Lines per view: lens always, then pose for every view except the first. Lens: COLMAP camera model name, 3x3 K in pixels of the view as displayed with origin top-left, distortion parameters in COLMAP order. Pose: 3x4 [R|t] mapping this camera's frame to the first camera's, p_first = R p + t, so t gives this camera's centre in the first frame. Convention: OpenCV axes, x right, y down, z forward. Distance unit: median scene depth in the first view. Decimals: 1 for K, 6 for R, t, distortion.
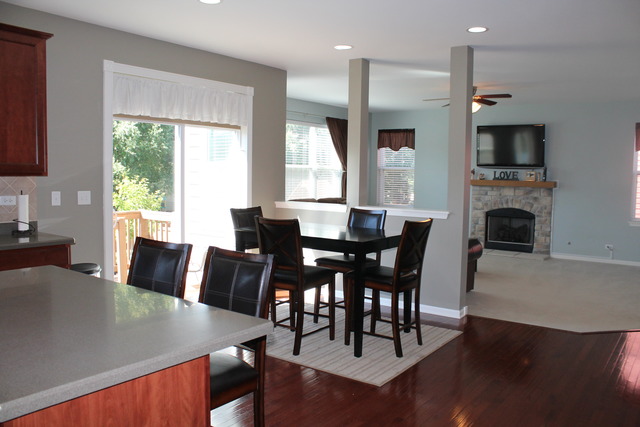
lens RADIAL K [[524.7, 0, 321.3], [0, 524.7, 211.7], [0, 0, 1]] dist [-0.062739, 0.001080]
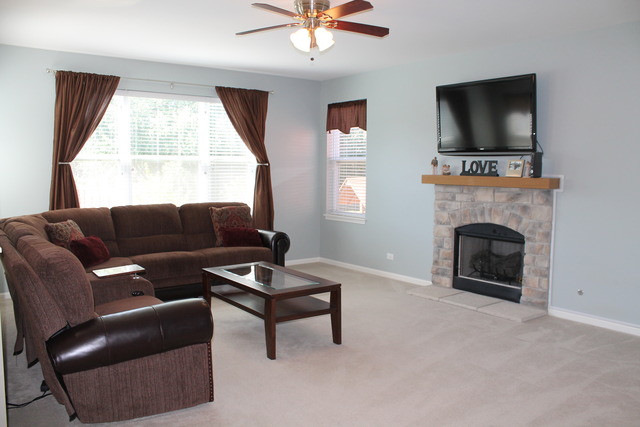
lens RADIAL K [[524.7, 0, 318.9], [0, 524.7, 214.9], [0, 0, 1]] dist [-0.062739, 0.001080]
pose [[0.959321, 0.015642, -0.281883, 0.347061], [-0.012526, 0.999839, 0.012854, -0.021673], [0.282039, -0.008801, 0.959363, 0.386461]]
